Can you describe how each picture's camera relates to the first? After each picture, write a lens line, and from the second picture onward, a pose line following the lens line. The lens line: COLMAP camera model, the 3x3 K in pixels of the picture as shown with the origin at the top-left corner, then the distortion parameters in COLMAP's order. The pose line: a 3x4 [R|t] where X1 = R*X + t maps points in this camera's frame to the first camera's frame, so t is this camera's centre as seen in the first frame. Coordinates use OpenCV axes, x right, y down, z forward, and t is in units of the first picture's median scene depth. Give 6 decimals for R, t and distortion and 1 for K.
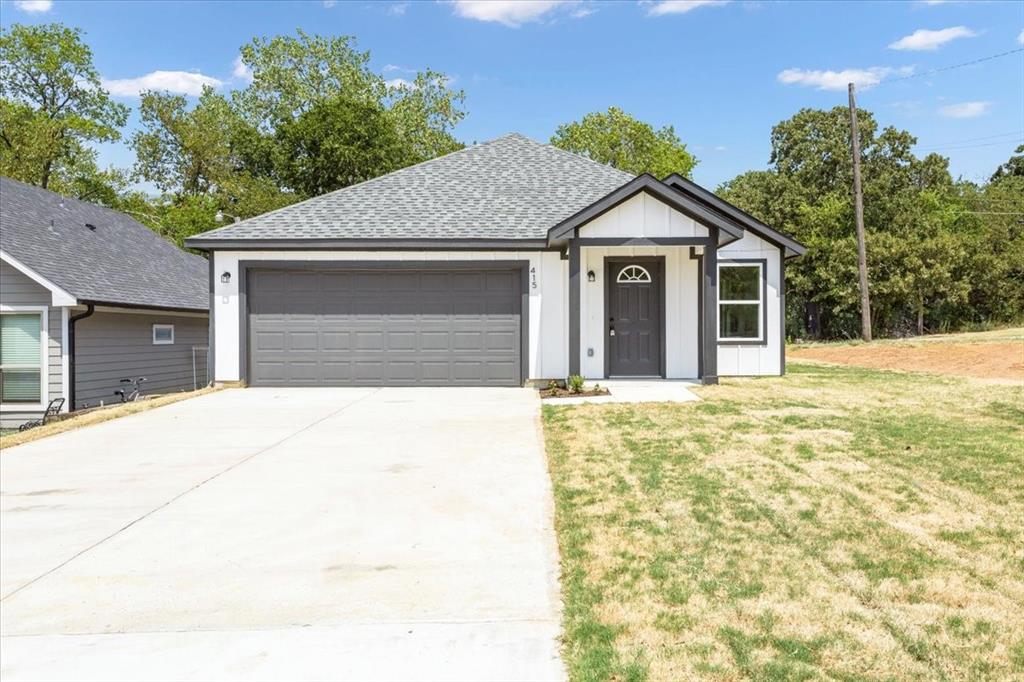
lens RADIAL K [[972.0, 0, 513.7], [0, 972.0, 337.9], [0, 0, 1]] dist [-0.005046, 0.000000]
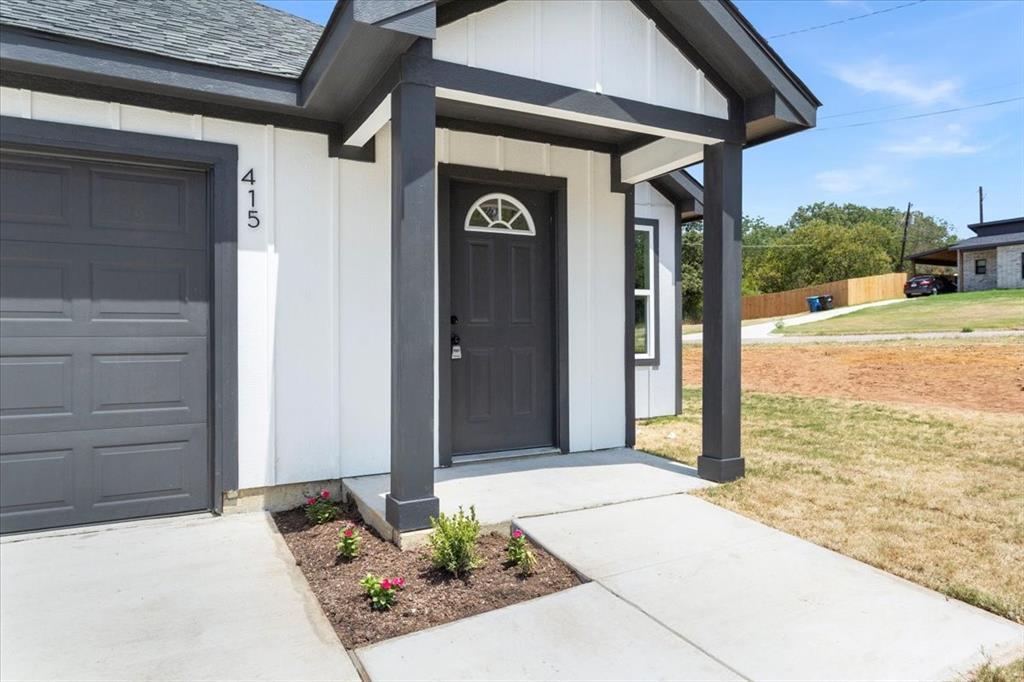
lens RADIAL K [[650.7, 0, 516.5], [0, 650.7, 337.0], [0, 0, 1]] dist [-0.001981, 0.000055]
pose [[0.867261, -0.003646, 0.497840, -0.013348], [0.000600, 0.999980, 0.006279, -0.013245], [-0.497853, -0.005148, 0.867246, 0.746514]]
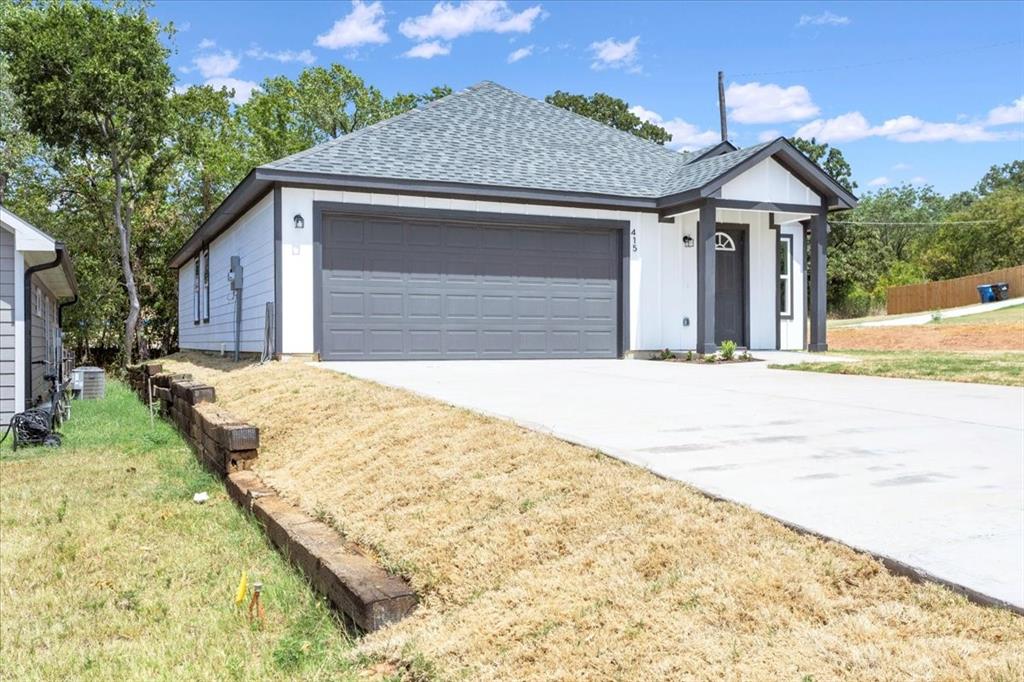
lens RADIAL K [[972.0, 0, 512.9], [0, 972.0, 341.1], [0, 0, 1]] dist [-0.005046, 0.000000]
pose [[0.901557, 0.002825, 0.432652, -0.479646], [-0.002040, 0.999995, -0.002278, 0.036068], [-0.432657, 0.001171, 0.901558, 0.218216]]
